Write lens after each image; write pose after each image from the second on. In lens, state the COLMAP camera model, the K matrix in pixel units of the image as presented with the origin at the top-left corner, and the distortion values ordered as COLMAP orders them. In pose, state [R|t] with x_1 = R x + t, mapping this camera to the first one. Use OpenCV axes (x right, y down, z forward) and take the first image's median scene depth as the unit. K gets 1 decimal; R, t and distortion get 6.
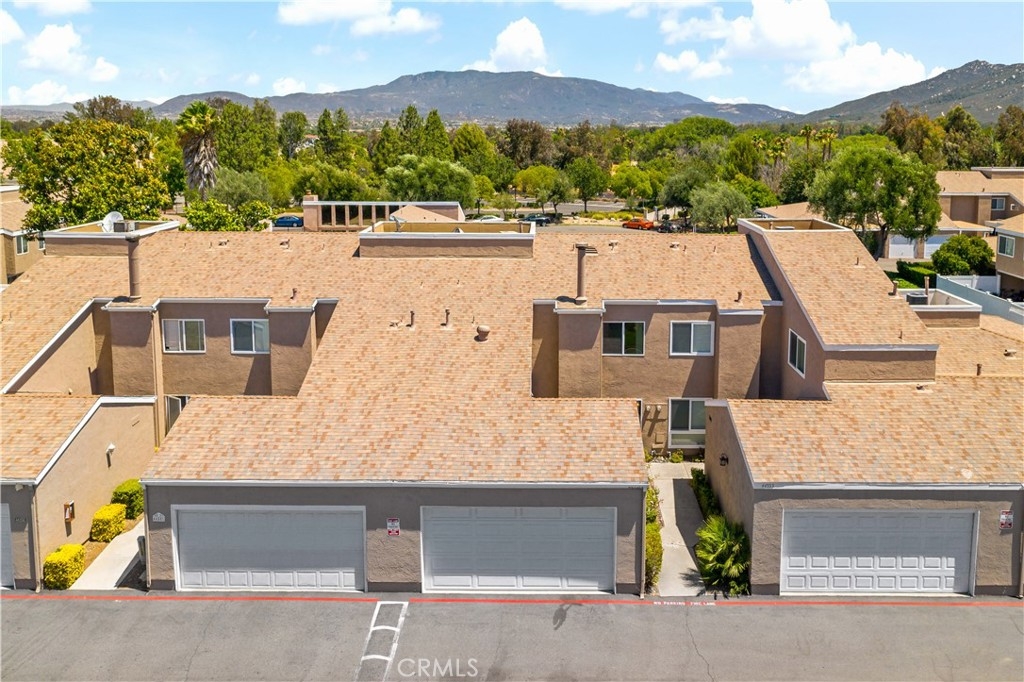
lens RADIAL K [[840.2, 0, 540.9], [0, 840.2, 235.6], [0, 0, 1]] dist [-0.002148, 0.000364]
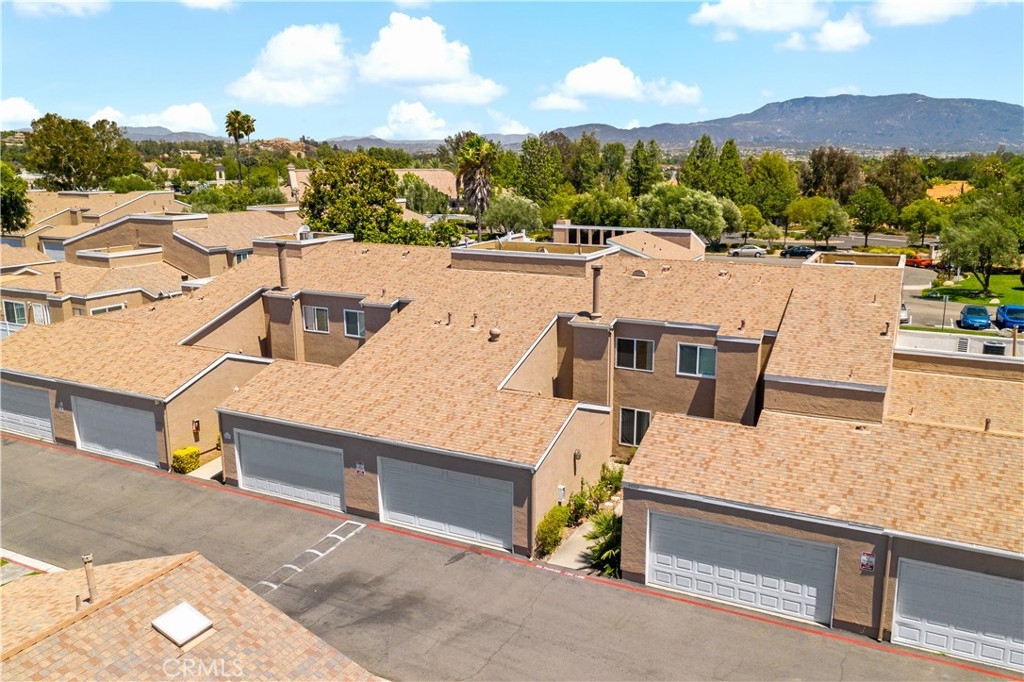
lens RADIAL K [[804.9, 0, 512.0], [0, 804.9, 341.0], [0, 0, 1]] dist [-0.006284, -0.000850]
pose [[0.896183, 0.092439, -0.433949, 0.447830], [-0.049912, 0.992852, 0.108417, -0.000645], [0.440869, -0.075502, 0.894390, -0.008569]]
